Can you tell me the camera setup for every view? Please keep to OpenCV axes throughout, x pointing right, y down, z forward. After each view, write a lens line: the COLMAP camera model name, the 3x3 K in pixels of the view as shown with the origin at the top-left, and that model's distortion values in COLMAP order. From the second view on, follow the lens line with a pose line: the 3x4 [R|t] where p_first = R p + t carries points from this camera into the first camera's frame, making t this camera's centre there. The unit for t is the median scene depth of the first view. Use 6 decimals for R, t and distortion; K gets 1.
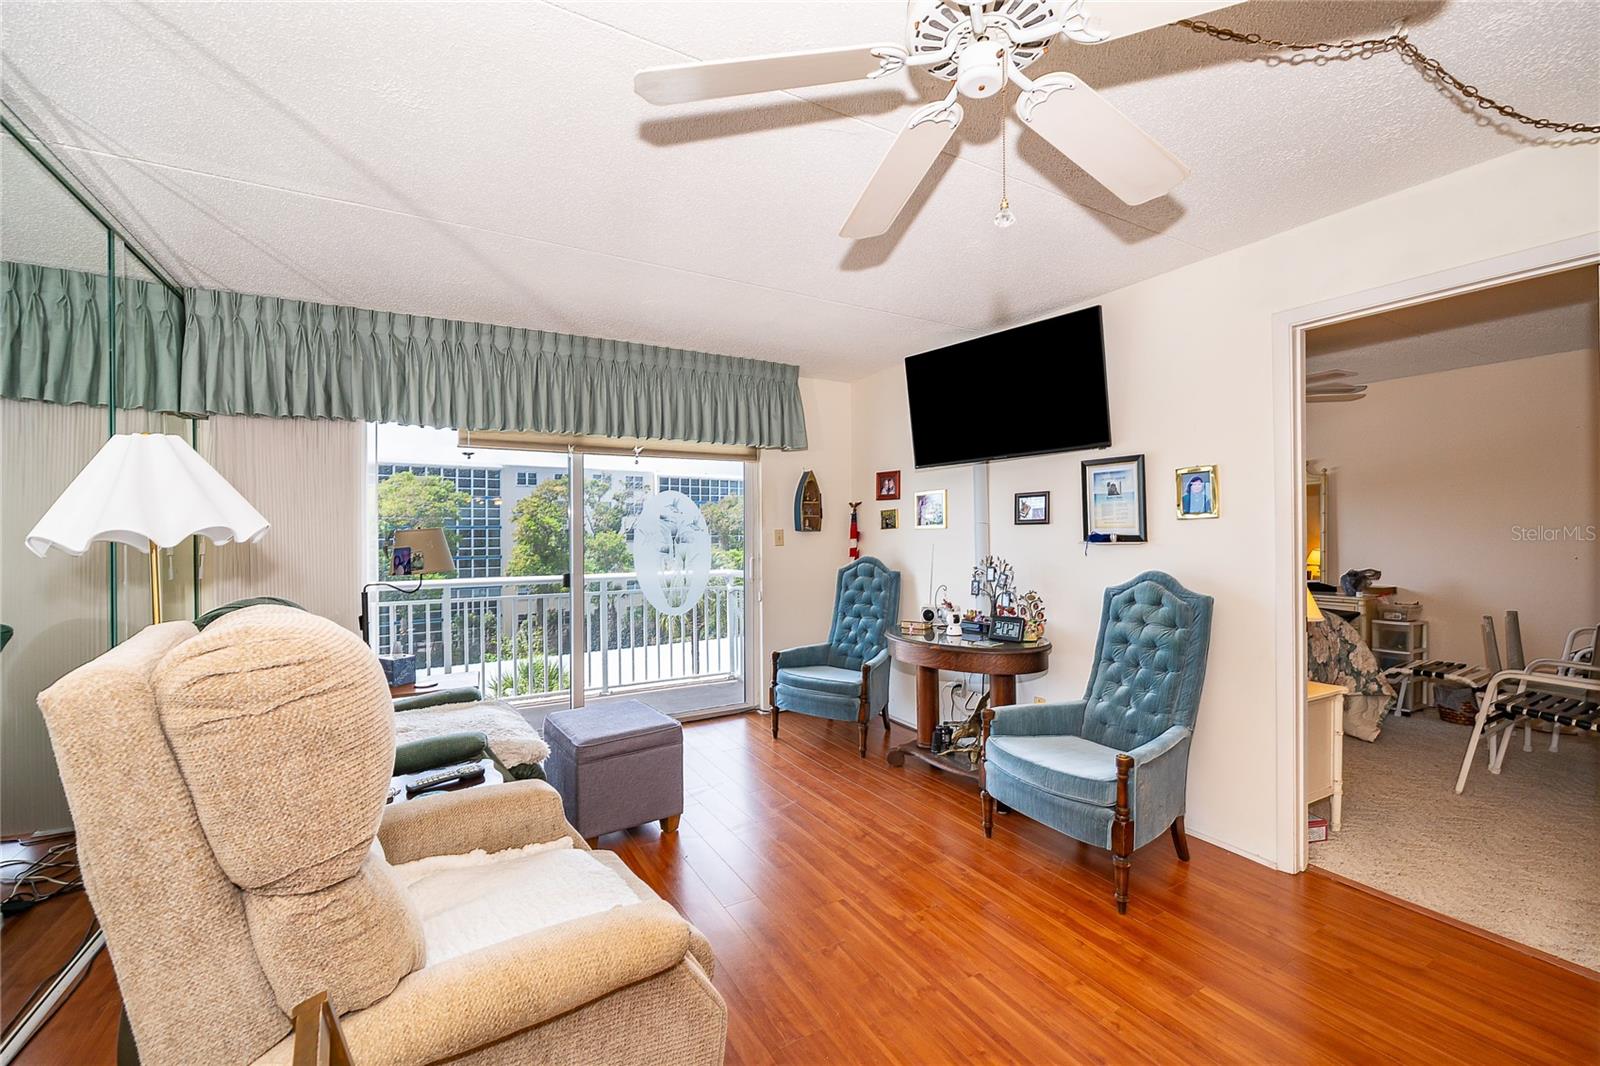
lens RADIAL K [[651.2, 0, 800.0], [0, 651.2, 533.0], [0, 0, 1]] dist [-0.003392, -0.000286]
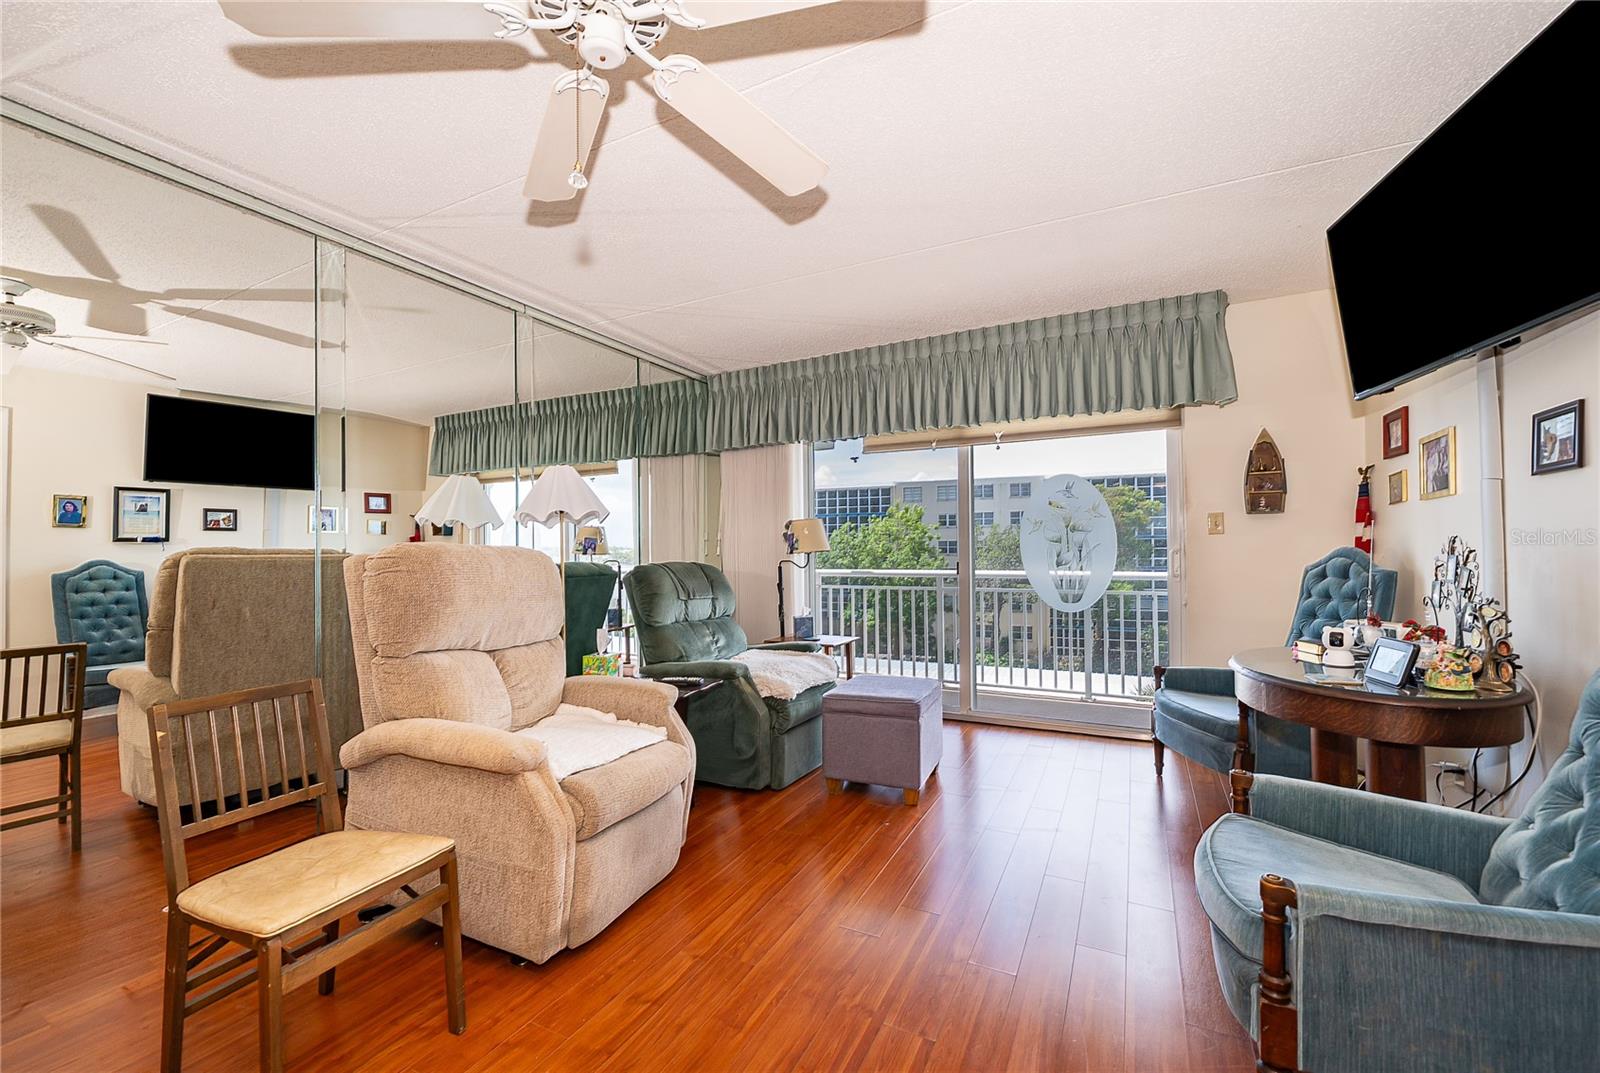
lens RADIAL K [[660.0, 0, 795.3], [0, 660.0, 535.5], [0, 0, 1]] dist [0.002981, 0.000208]
pose [[0.533577, -0.015170, -0.845616, 0.421994], [0.004083, 0.999874, -0.015361, 0.036813], [0.845742, 0.004743, 0.533571, 0.211671]]
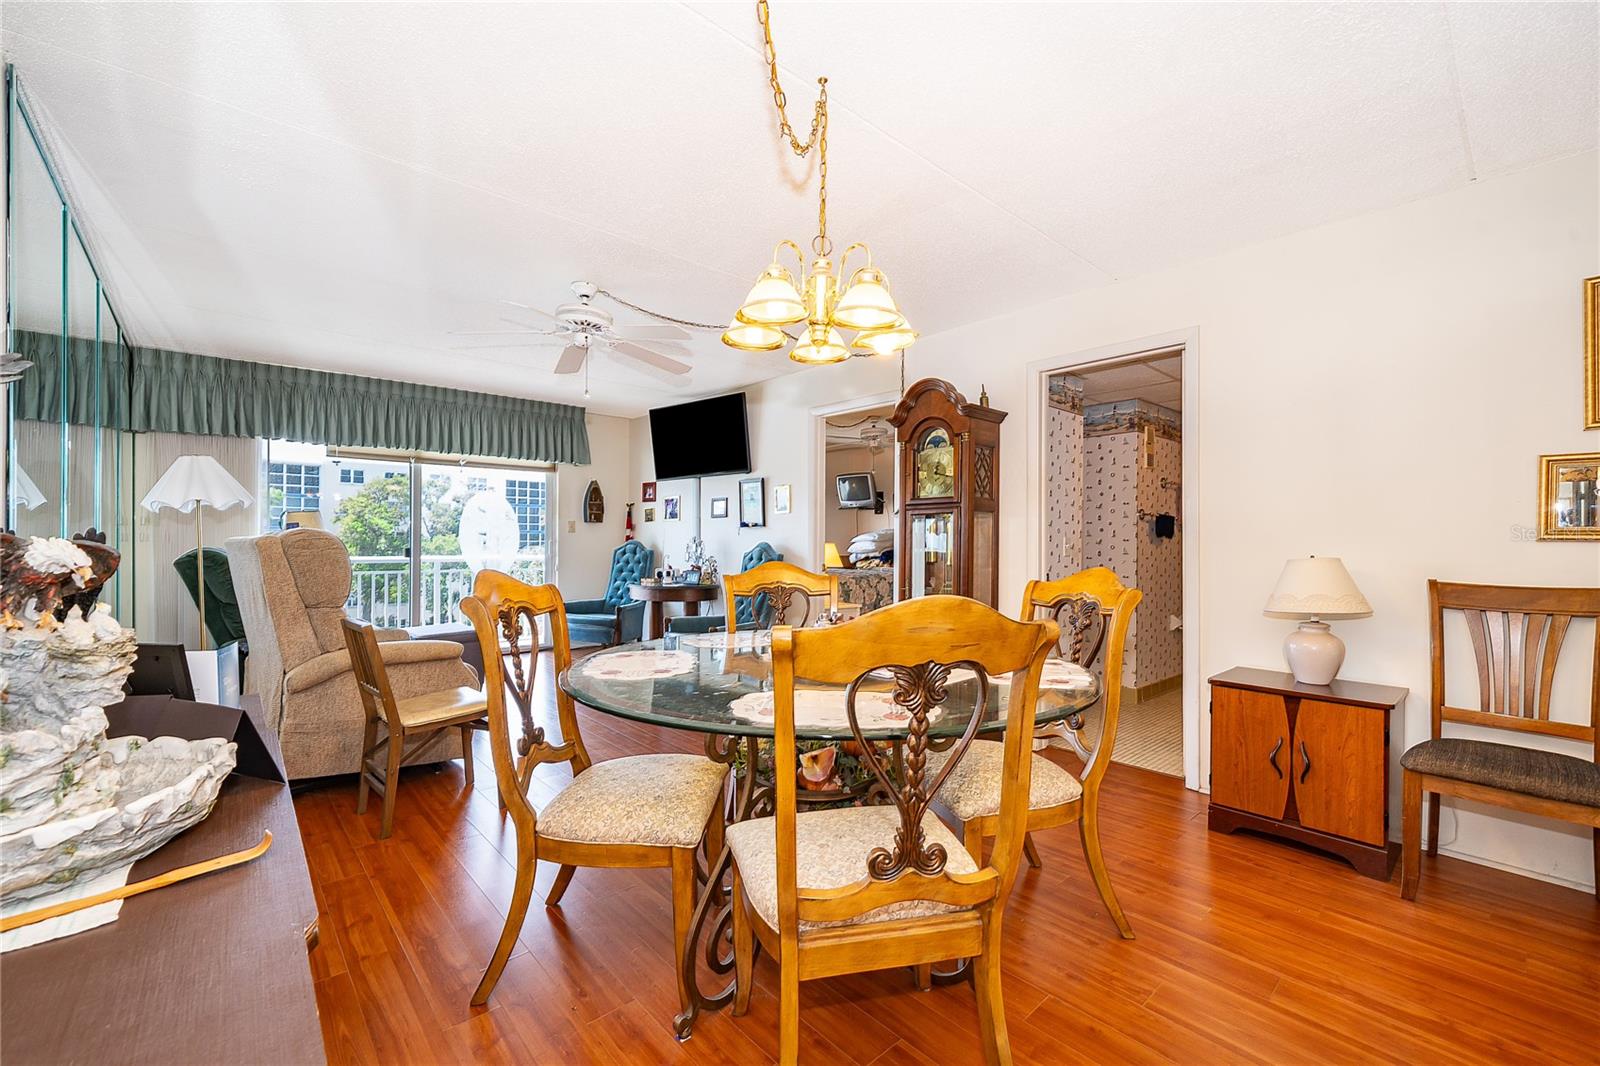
lens RADIAL K [[653.3, 0, 797.1], [0, 653.3, 545.7], [0, 0, 1]] dist [-0.001546, -0.000091]
pose [[0.979030, 0.011432, 0.203395, 0.190131], [-0.012684, 0.999908, 0.004853, 0.042049], [-0.203321, -0.007332, 0.979085, -0.586458]]
